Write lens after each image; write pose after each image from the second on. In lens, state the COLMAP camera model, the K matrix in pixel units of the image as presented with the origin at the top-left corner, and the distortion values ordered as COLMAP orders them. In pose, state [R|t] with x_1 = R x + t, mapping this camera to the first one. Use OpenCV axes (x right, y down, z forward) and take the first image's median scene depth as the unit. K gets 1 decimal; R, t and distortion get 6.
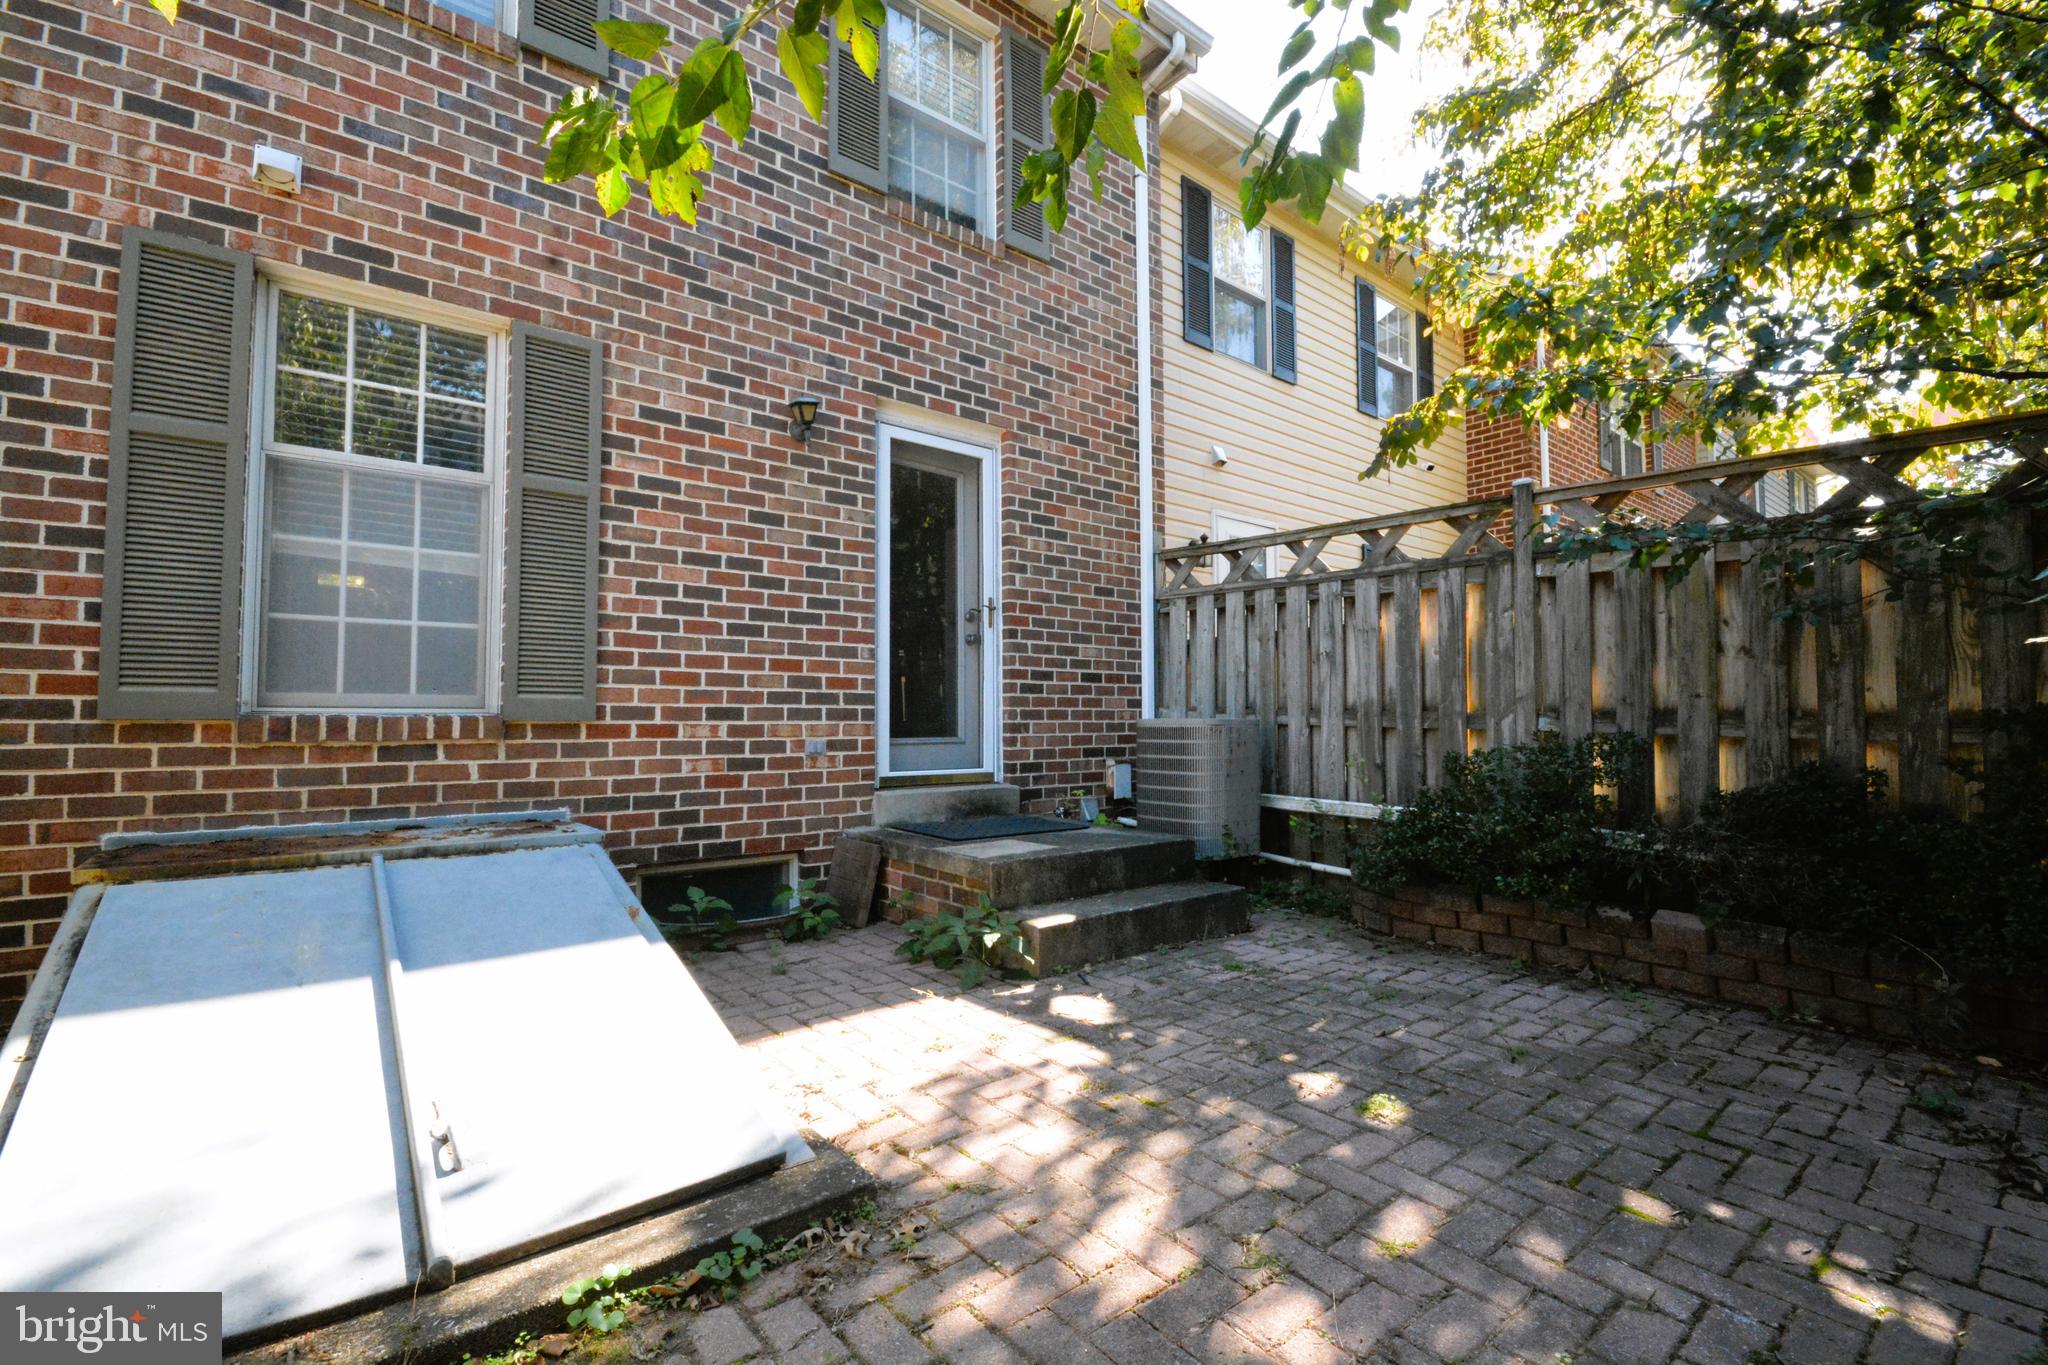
lens RADIAL K [[891.5, 0, 1017.5], [0, 891.5, 685.5], [0, 0, 1]] dist [-0.010742, -0.000110]
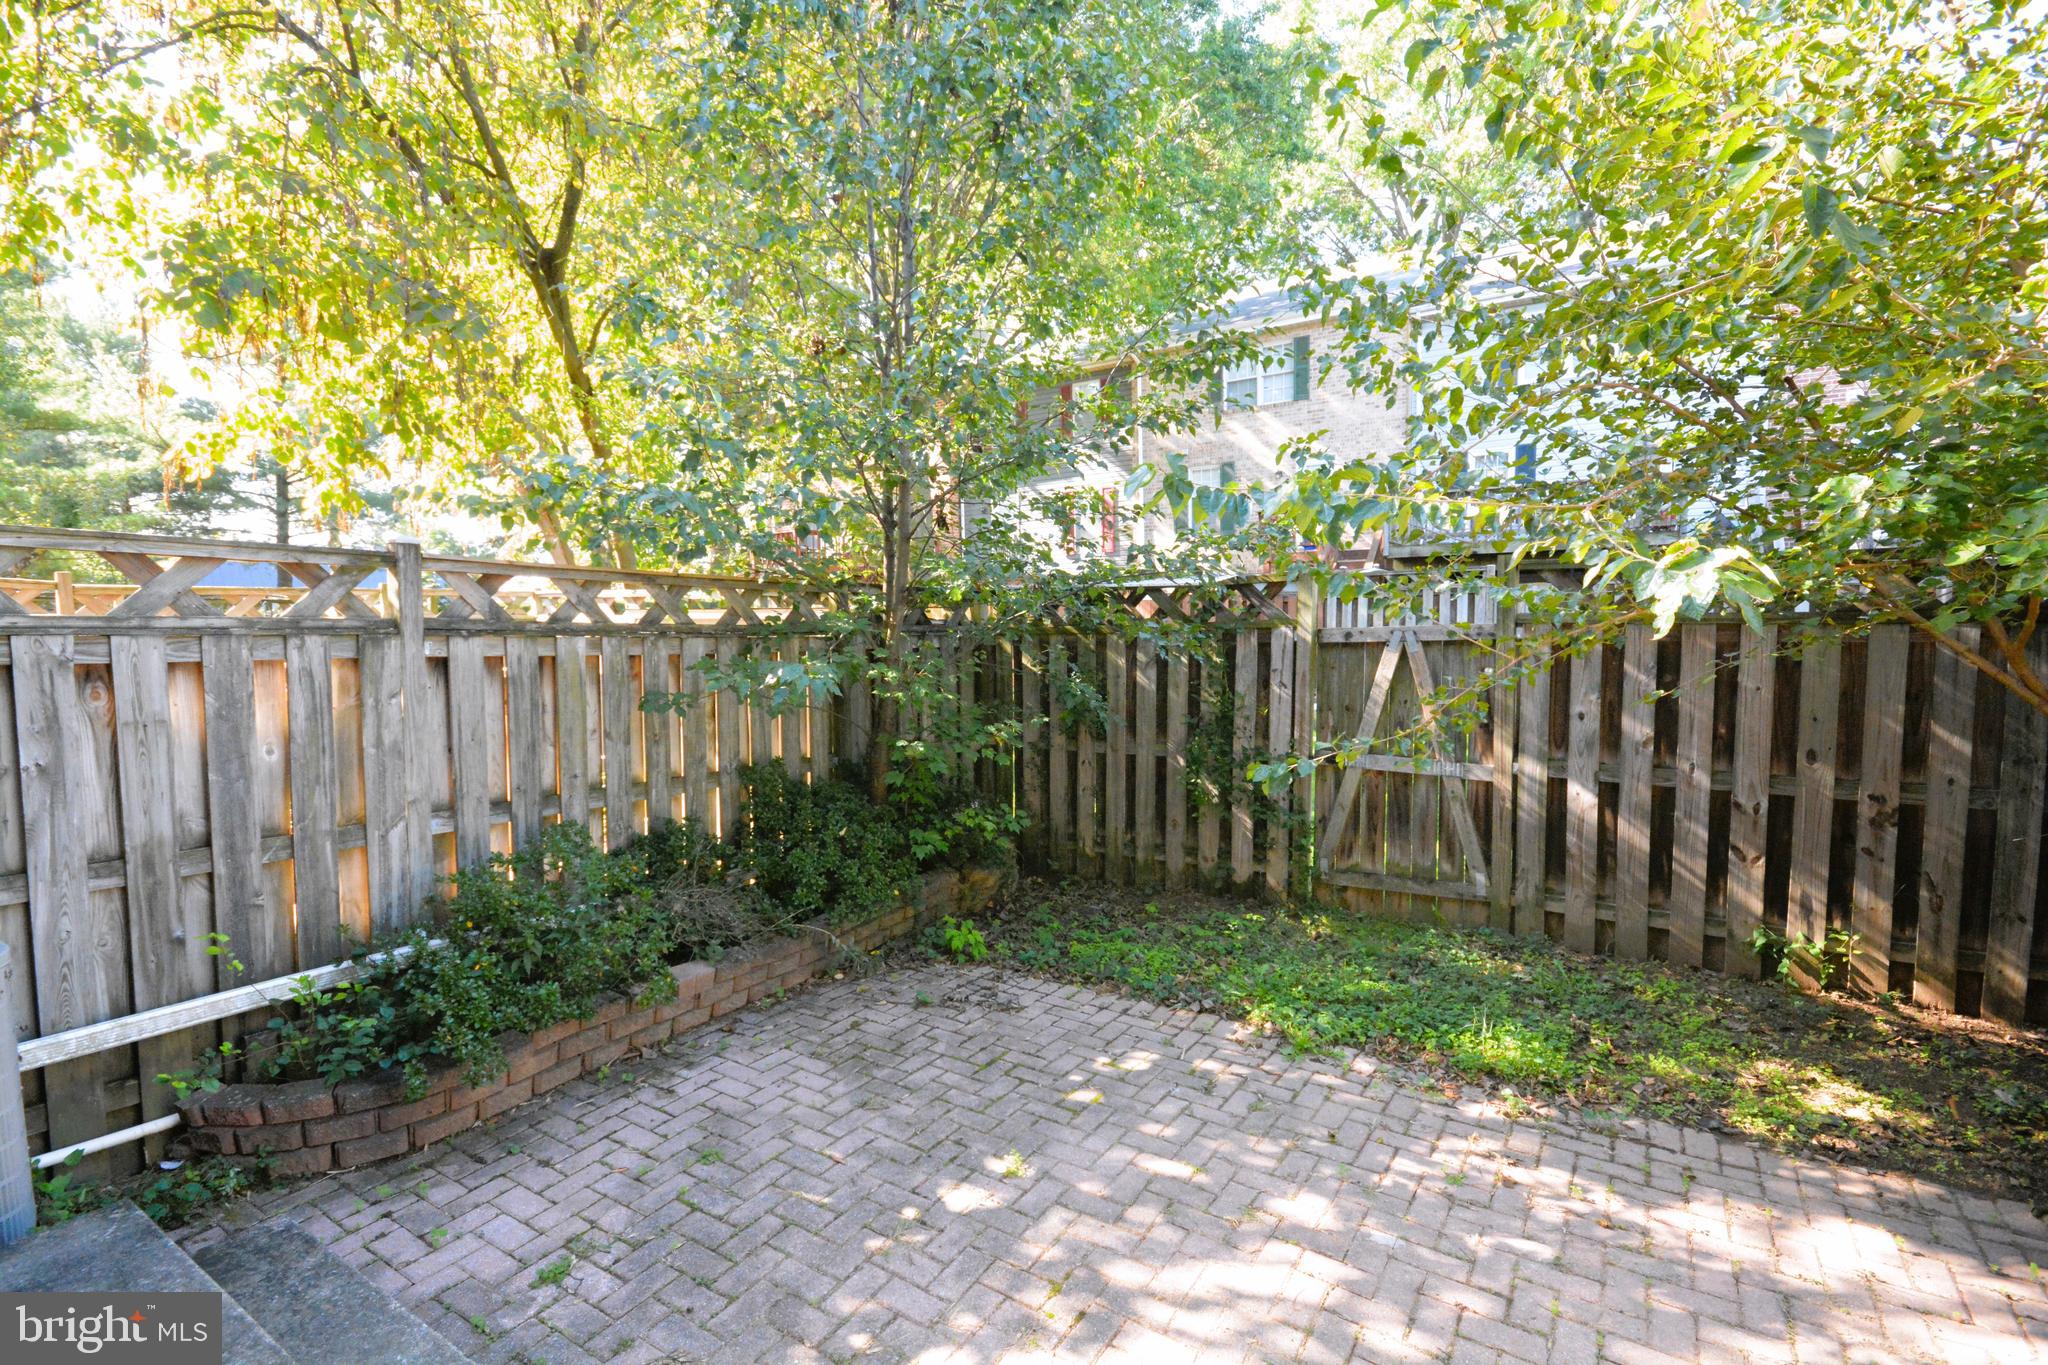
lens RADIAL K [[926.2, 0, 1019.1], [0, 926.2, 684.0], [0, 0, 1]] dist [0.001113, -0.000085]
pose [[-0.311230, -0.056711, 0.948641, -0.821822], [-0.023369, 0.998373, 0.052017, -0.292451], [-0.950047, -0.005980, -0.312048, 1.379154]]
